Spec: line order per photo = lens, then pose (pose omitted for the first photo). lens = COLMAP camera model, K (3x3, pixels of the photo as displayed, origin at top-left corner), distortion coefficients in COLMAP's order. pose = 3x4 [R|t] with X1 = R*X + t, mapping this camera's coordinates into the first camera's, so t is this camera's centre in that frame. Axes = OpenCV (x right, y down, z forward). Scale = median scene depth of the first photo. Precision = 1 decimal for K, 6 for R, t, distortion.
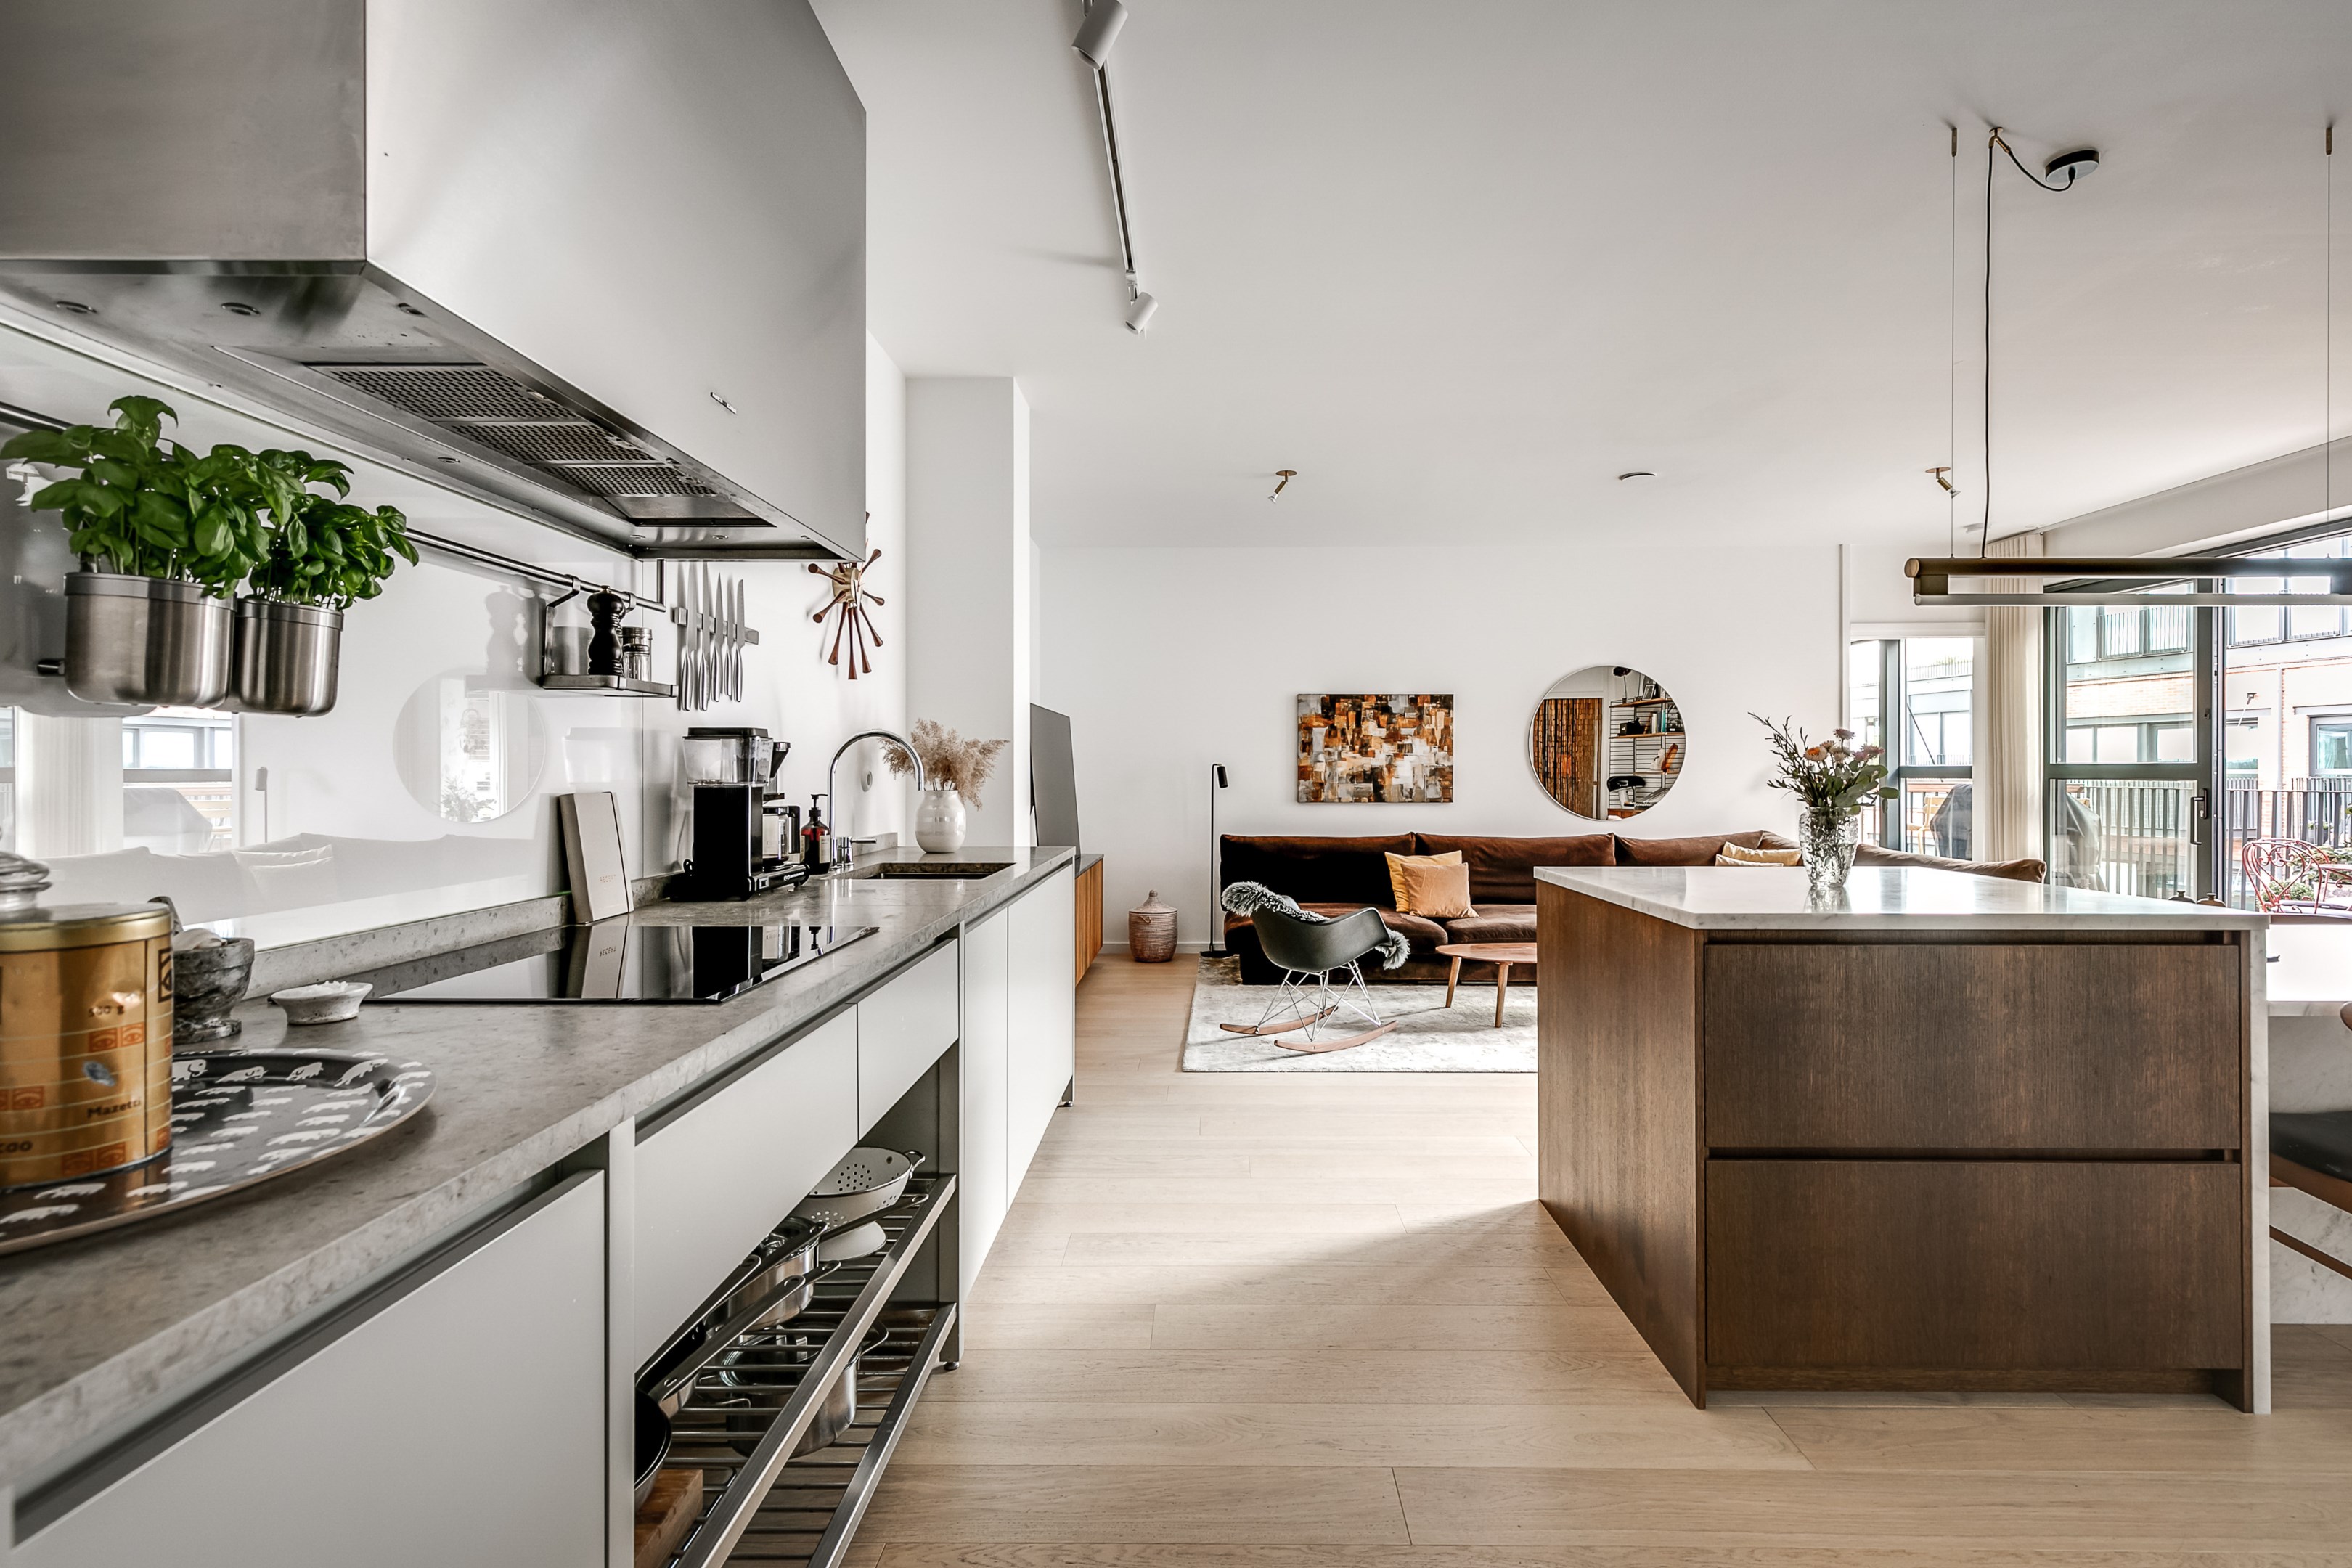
lens RADIAL K [[1110.5, 0, 1197.7], [0, 1110.5, 773.3], [0, 0, 1]] dist [0.000170, 0.000146]
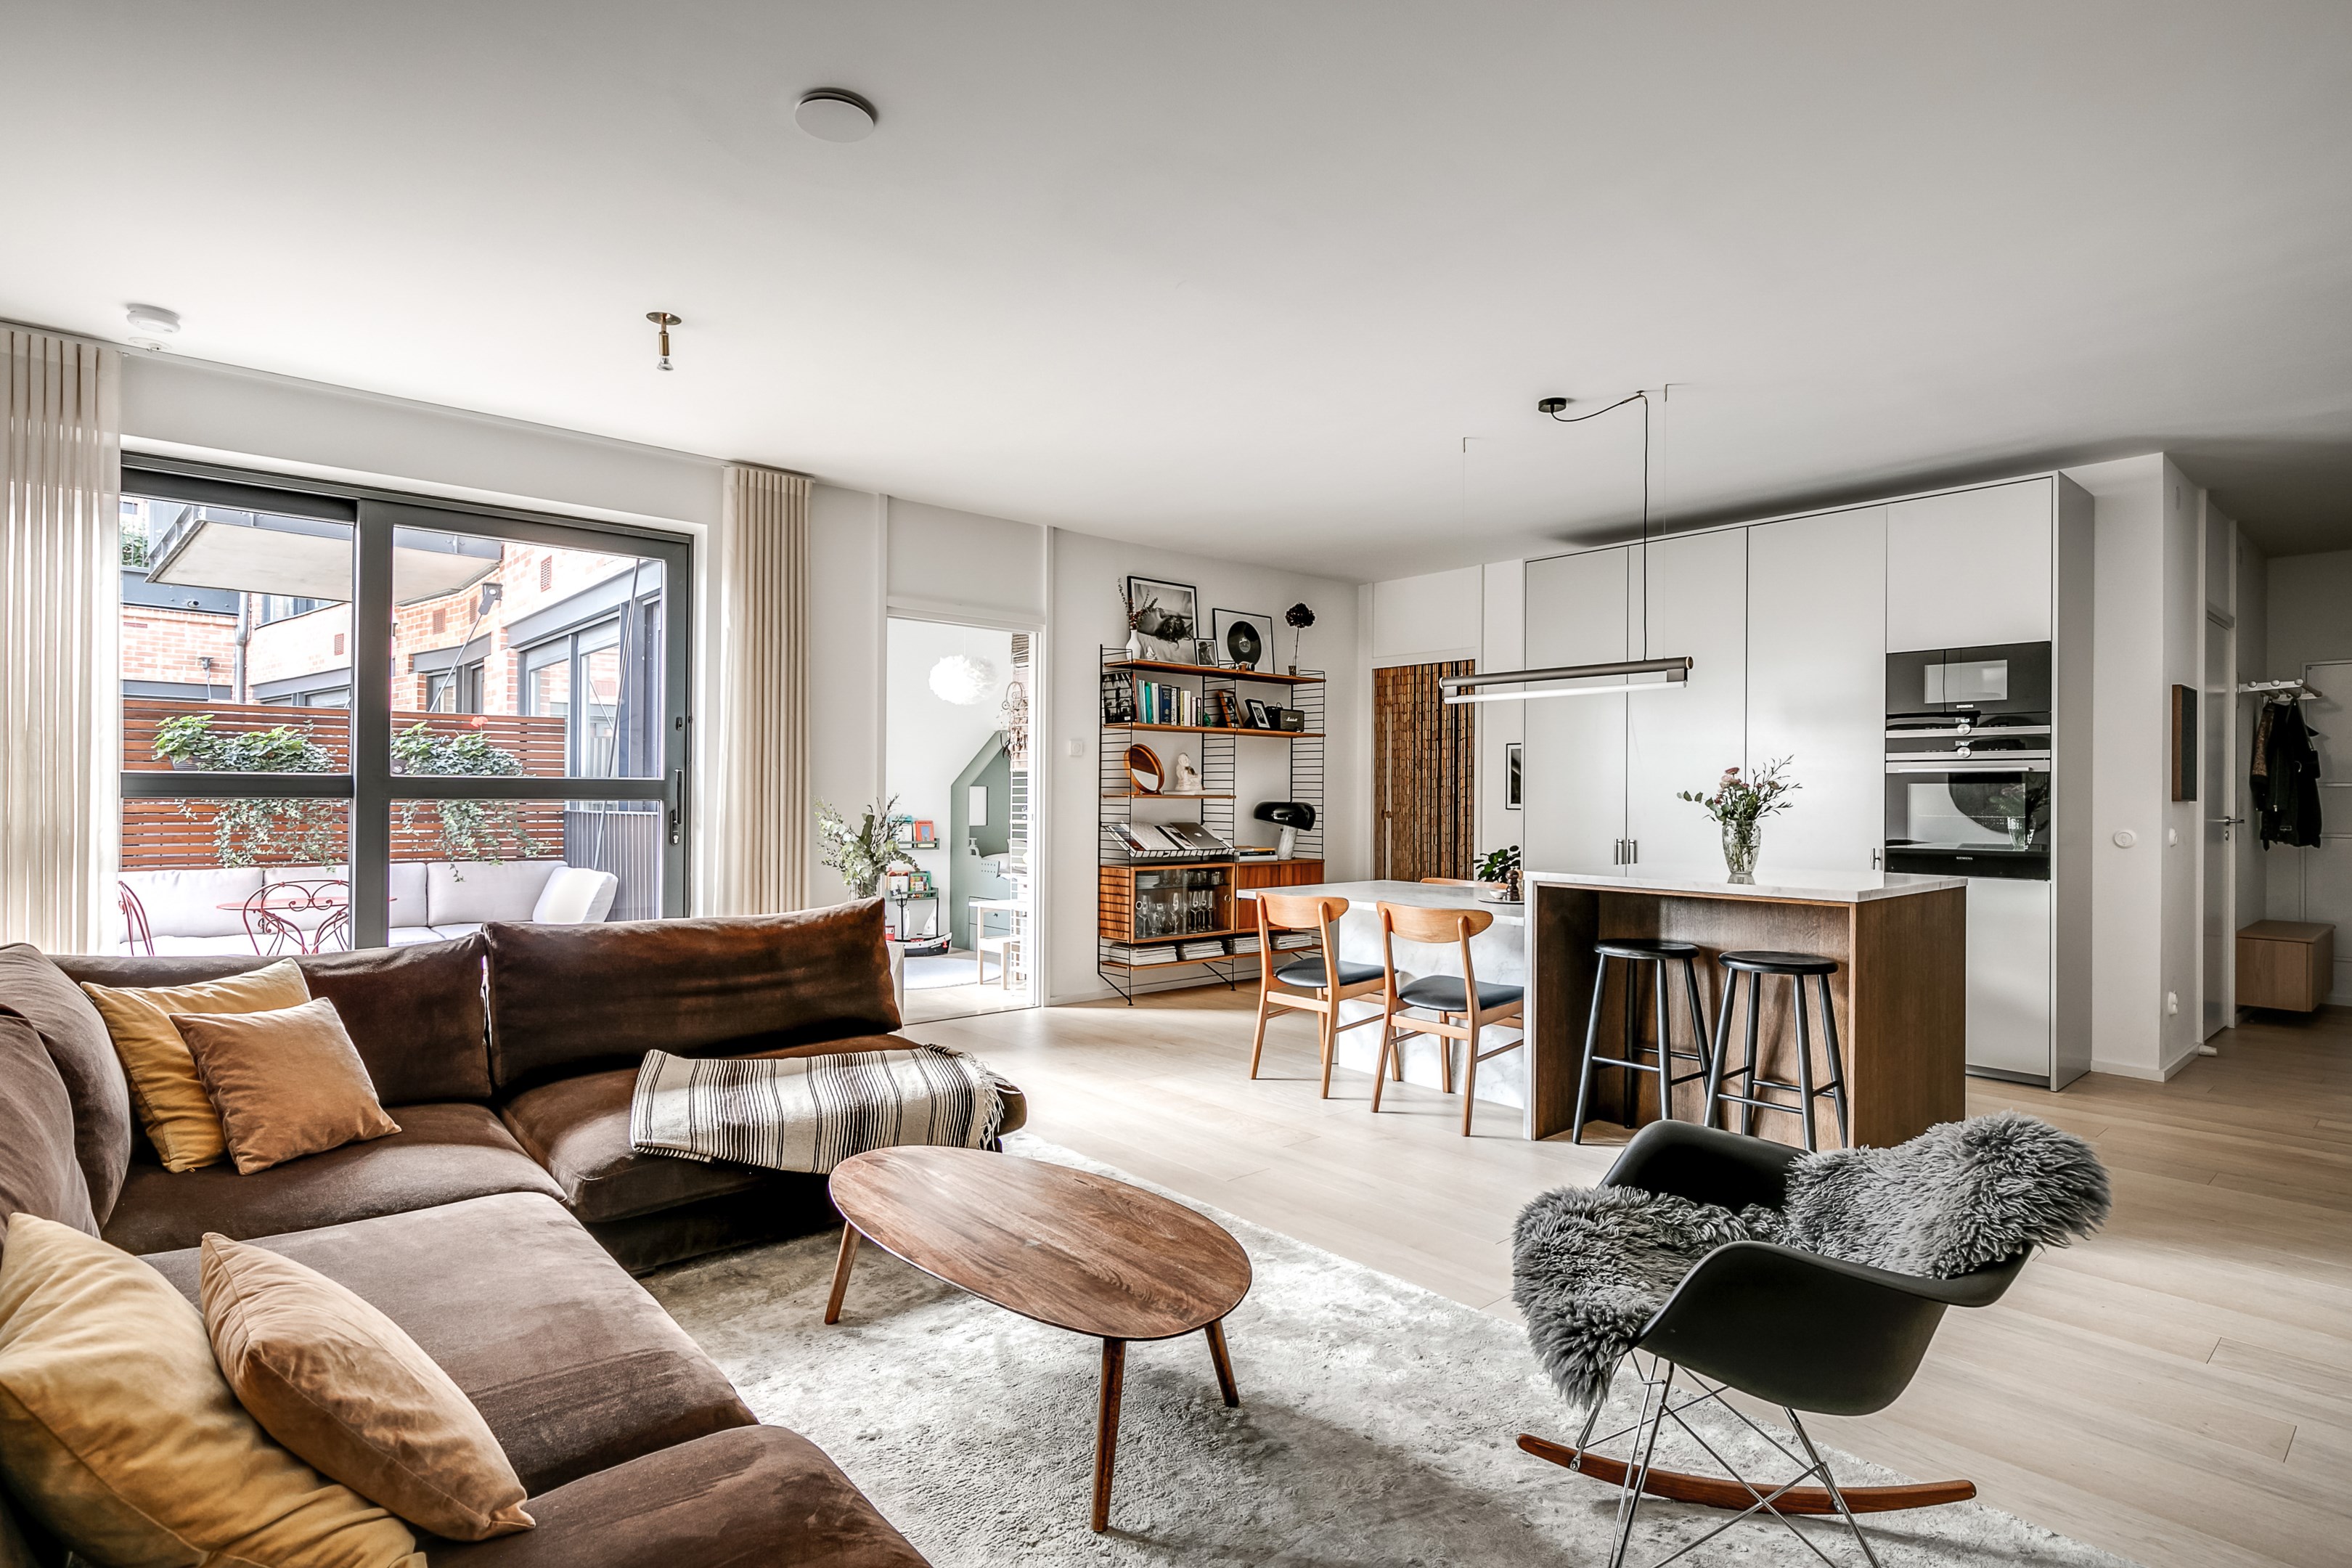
lens RADIAL K [[1176.5, 0, 1167.4], [0, 1176.5, 802.1], [0, 0, 1]] dist [0.000164, -0.002548]
pose [[-0.669445, -0.009989, 0.742794, -0.028054], [-0.008777, 0.999946, 0.005536, 0.000443], [-0.742810, -0.002814, -0.669497, 0.939942]]
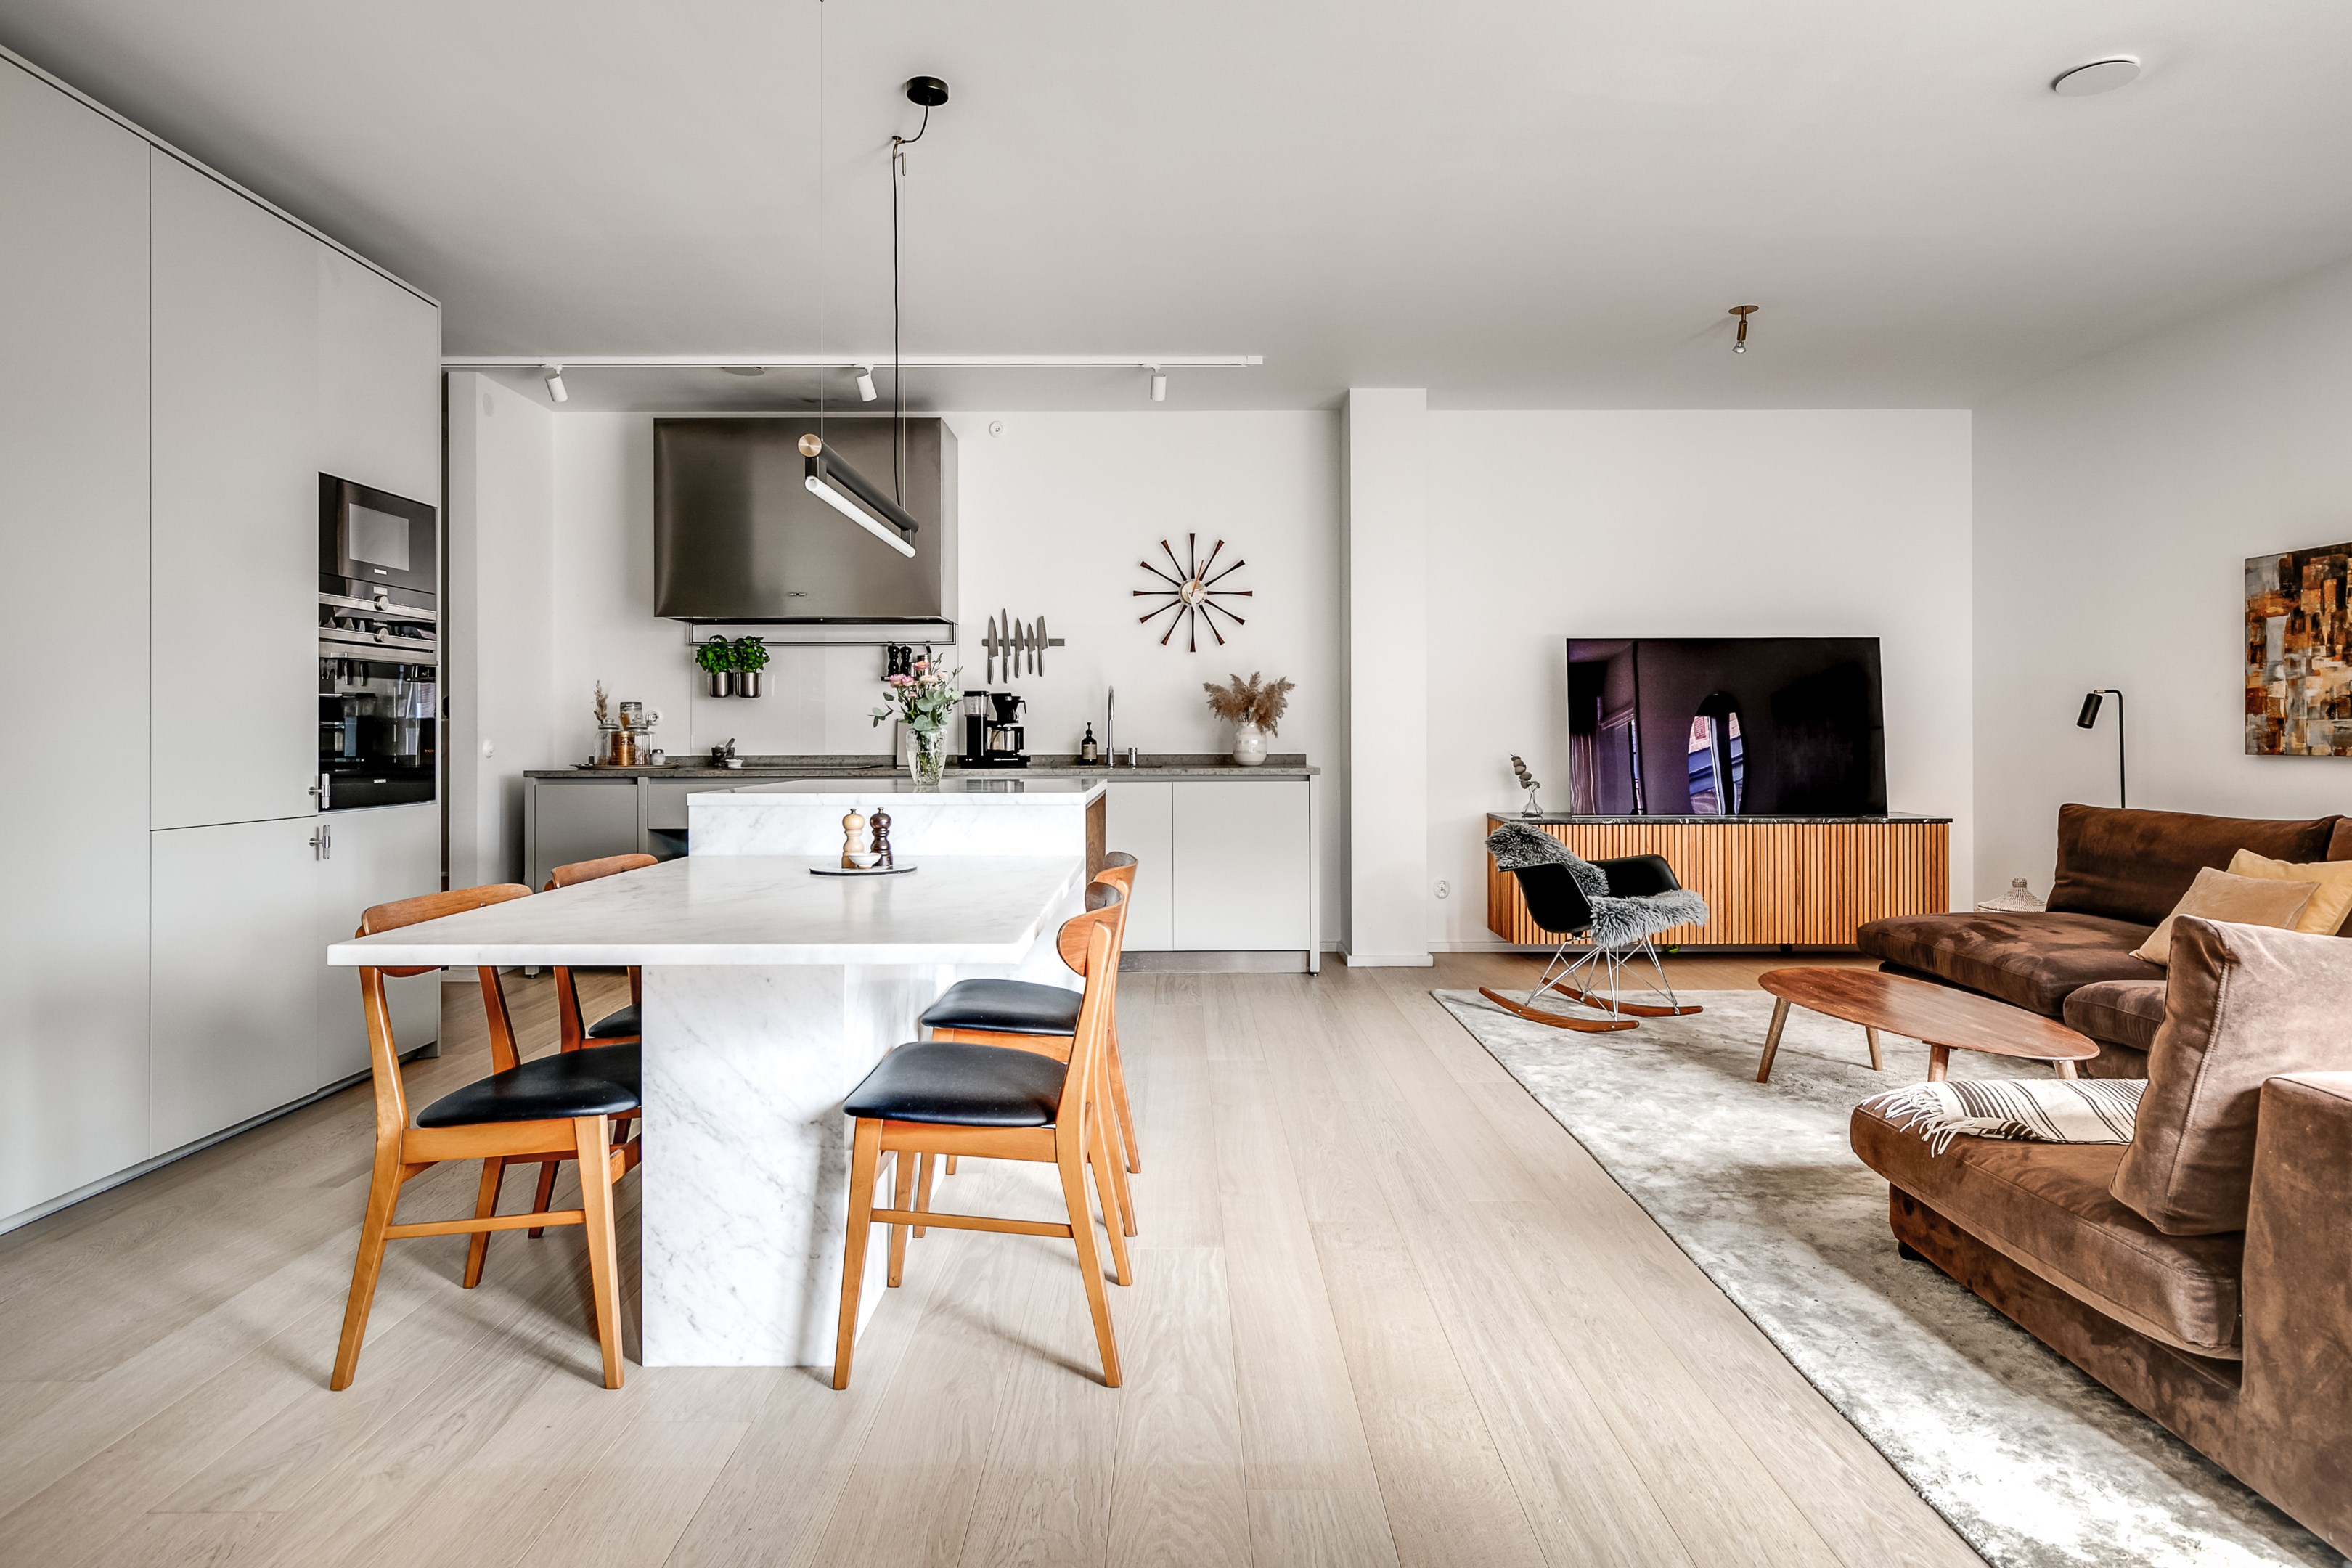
lens RADIAL K [[1338.0, 0, 1154.0], [0, 1338.0, 725.2], [0, 0, 1]] dist [0.000767, 0.000430]
pose [[0.004844, -0.005764, -0.999972, 0.757309], [0.001897, 0.999982, -0.005755, 0.014435], [0.999986, -0.001869, 0.004855, 0.451943]]
